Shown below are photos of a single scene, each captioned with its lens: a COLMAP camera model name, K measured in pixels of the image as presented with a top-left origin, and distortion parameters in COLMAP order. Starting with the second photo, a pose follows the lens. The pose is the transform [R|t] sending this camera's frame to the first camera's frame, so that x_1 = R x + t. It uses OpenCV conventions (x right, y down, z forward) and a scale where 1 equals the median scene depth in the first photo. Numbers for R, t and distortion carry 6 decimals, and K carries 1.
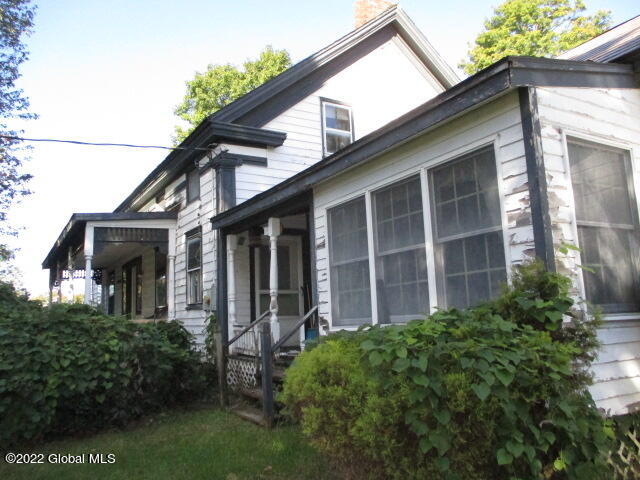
lens RADIAL K [[531.6, 0, 320.0], [0, 531.6, 240.0], [0, 0, 1]] dist [-0.029506, 0.020439]
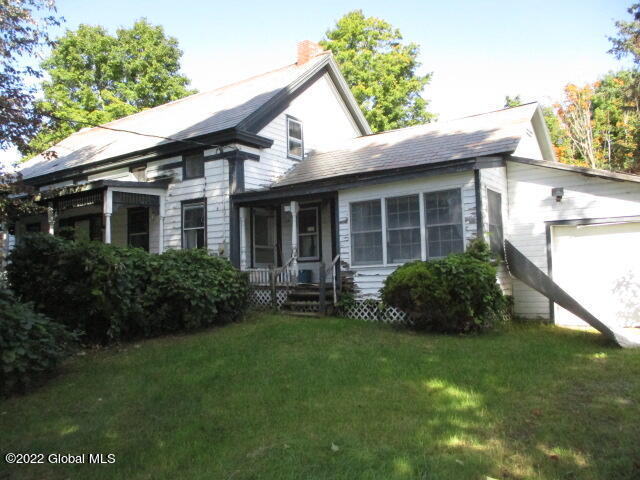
lens RADIAL K [[531.6, 0, 320.0], [0, 531.6, 240.0], [0, 0, 1]] dist [-0.029506, 0.020439]
pose [[0.917081, 0.048199, 0.395777, -0.500885], [-0.073818, 0.996030, 0.049748, -0.008245], [-0.391808, -0.074838, 0.916998, -0.409817]]
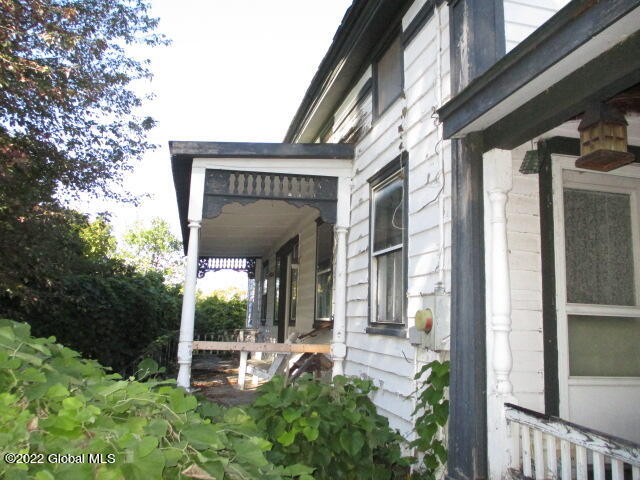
lens RADIAL K [[531.6, 0, 320.0], [0, 531.6, 240.0], [0, 0, 1]] dist [-0.029506, 0.020439]
pose [[0.948431, 0.020530, -0.316317, -0.150289], [-0.022371, 0.999747, -0.002188, 0.050760], [0.316192, 0.009151, 0.948651, 0.554821]]
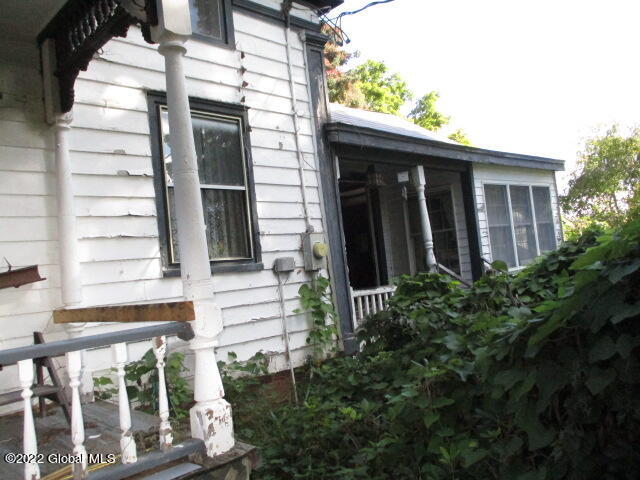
lens RADIAL K [[531.6, 0, 320.0], [0, 531.6, 240.0], [0, 0, 1]] dist [-0.029506, 0.020439]
pose [[-0.224509, 0.113643, 0.967823, -0.723213], [-0.031541, 0.991809, -0.123777, 0.160583], [-0.973961, -0.058315, -0.219086, 1.046251]]
